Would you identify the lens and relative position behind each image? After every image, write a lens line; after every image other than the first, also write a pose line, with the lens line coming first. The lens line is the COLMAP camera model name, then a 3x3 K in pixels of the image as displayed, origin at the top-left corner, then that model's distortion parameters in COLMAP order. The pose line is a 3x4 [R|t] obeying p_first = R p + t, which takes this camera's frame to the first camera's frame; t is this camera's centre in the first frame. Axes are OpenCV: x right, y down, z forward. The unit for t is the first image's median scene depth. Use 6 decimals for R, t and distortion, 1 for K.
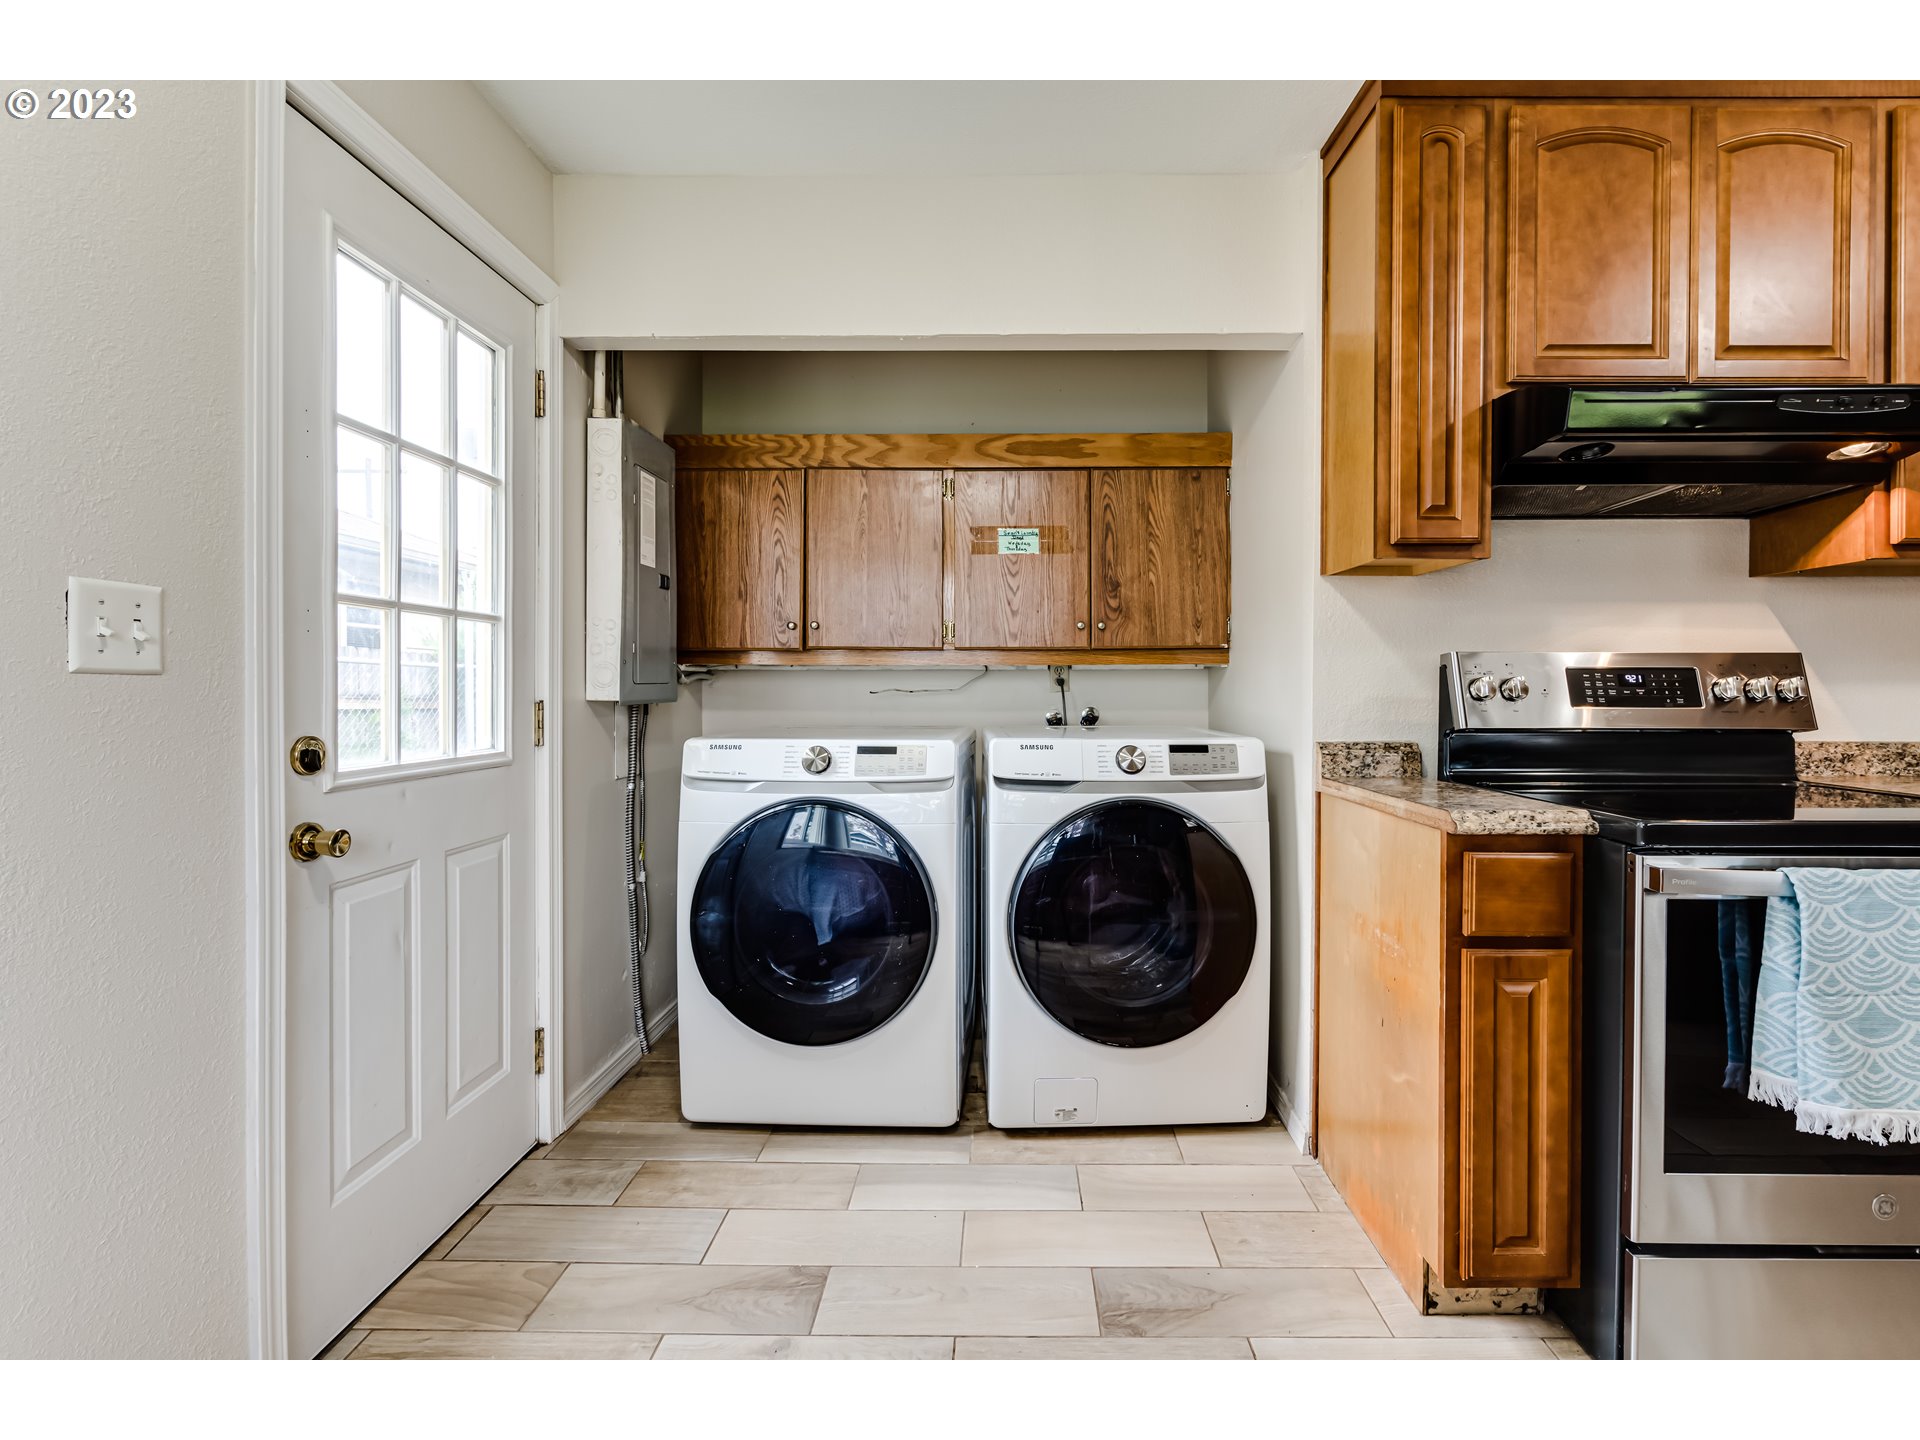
lens RADIAL K [[901.8, 0, 1015.7], [0, 901.8, 696.9], [0, 0, 1]] dist [-0.001986, -0.000177]
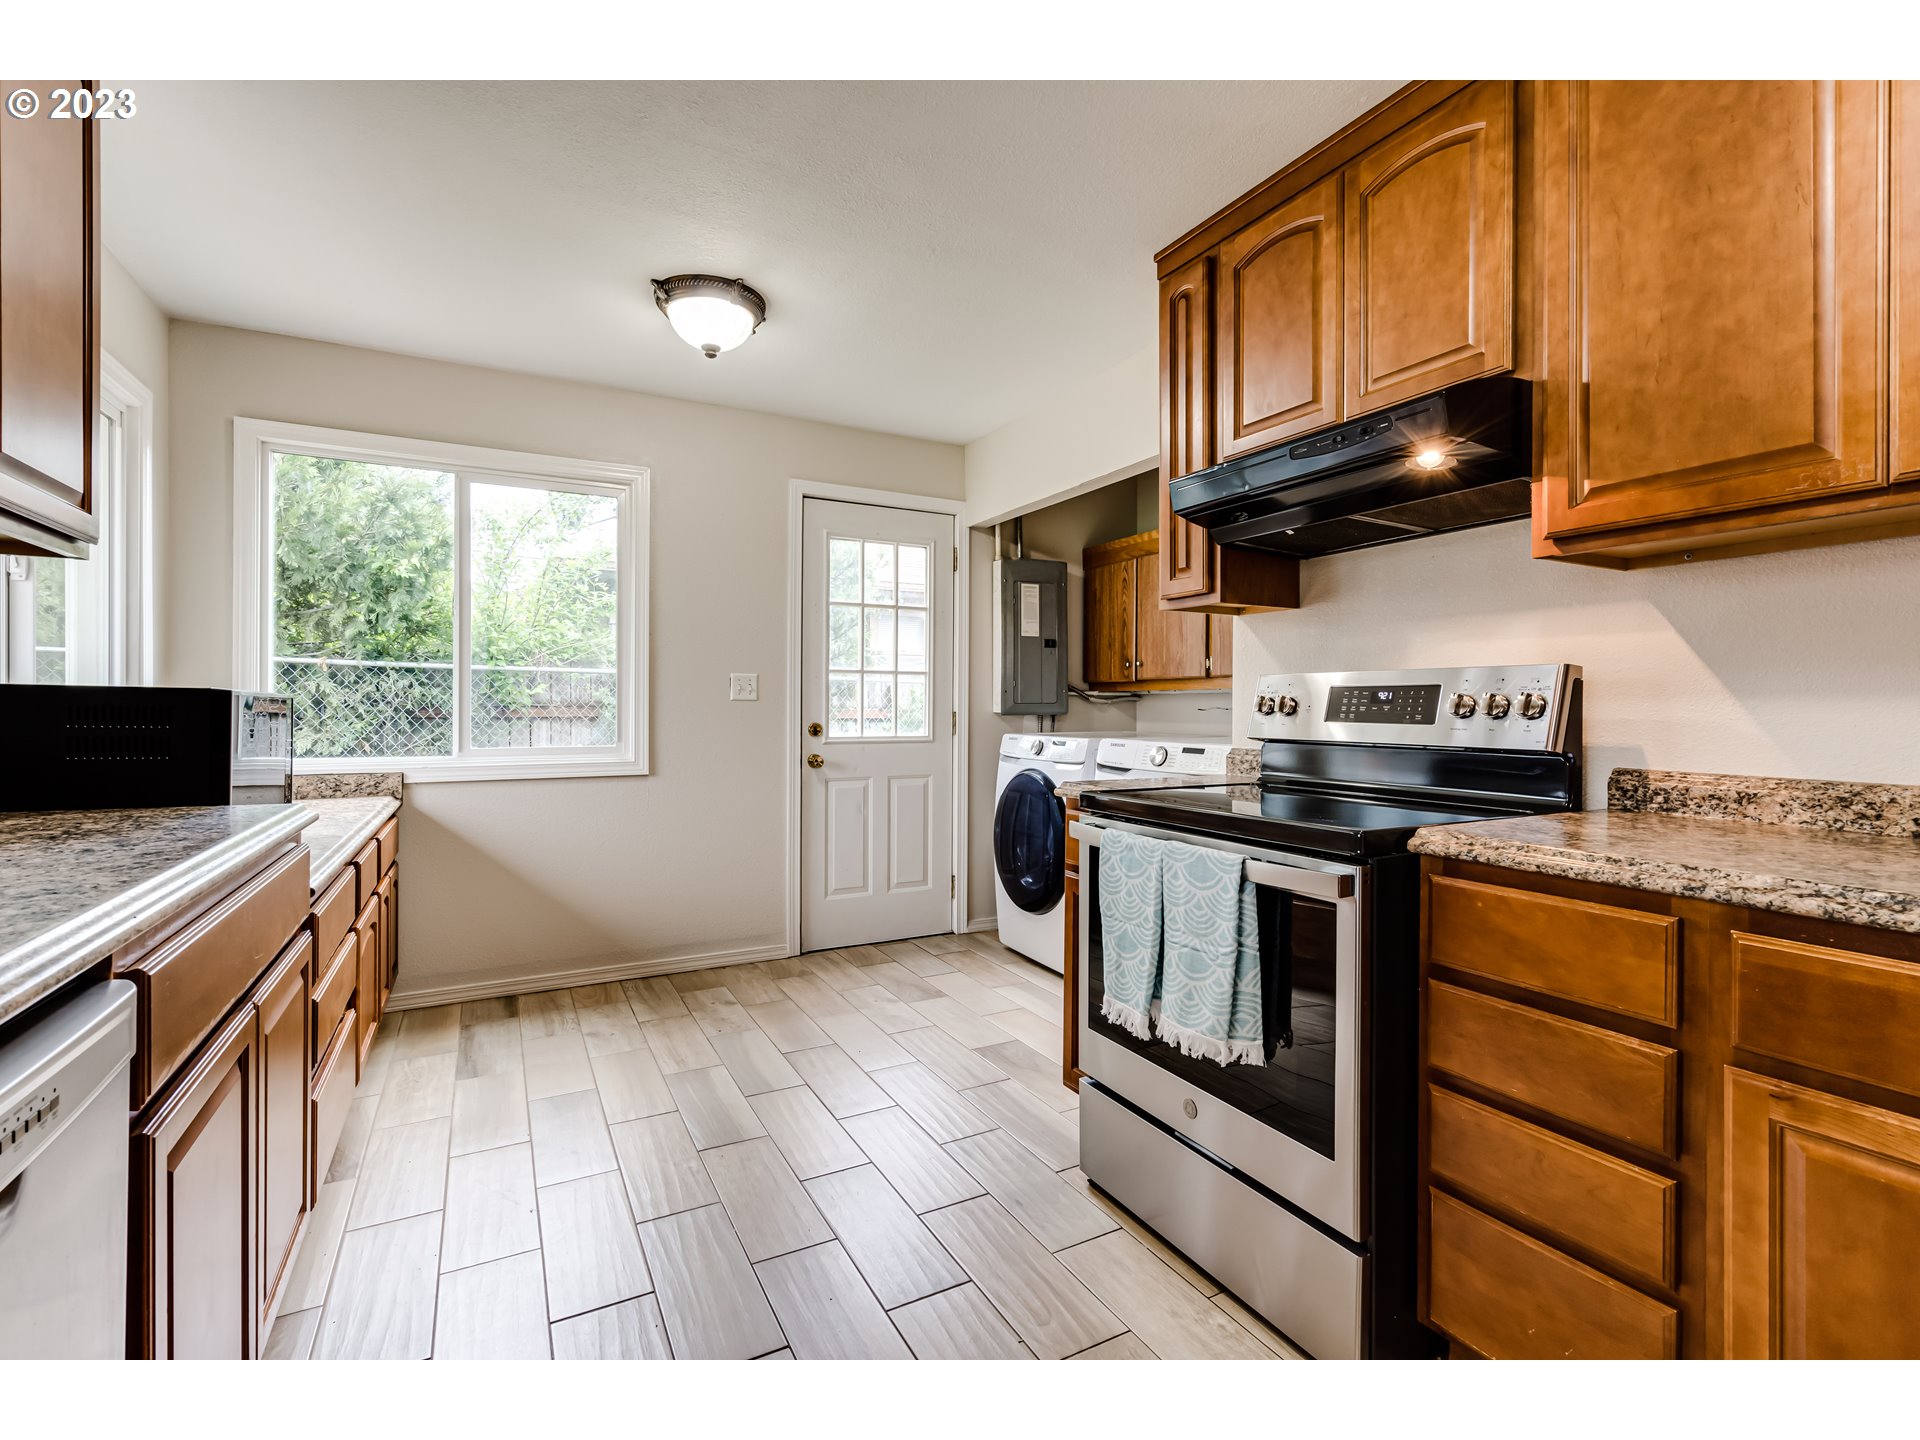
lens RADIAL K [[887.4, 0, 953.1], [0, 887.4, 711.2], [0, 0, 1]] dist [-0.002872, 0.000400]
pose [[0.468035, 0.005264, -0.883694, 1.361775], [-0.009567, 0.999954, 0.000889, 0.001518], [0.883658, 0.008038, 0.468064, 0.077861]]
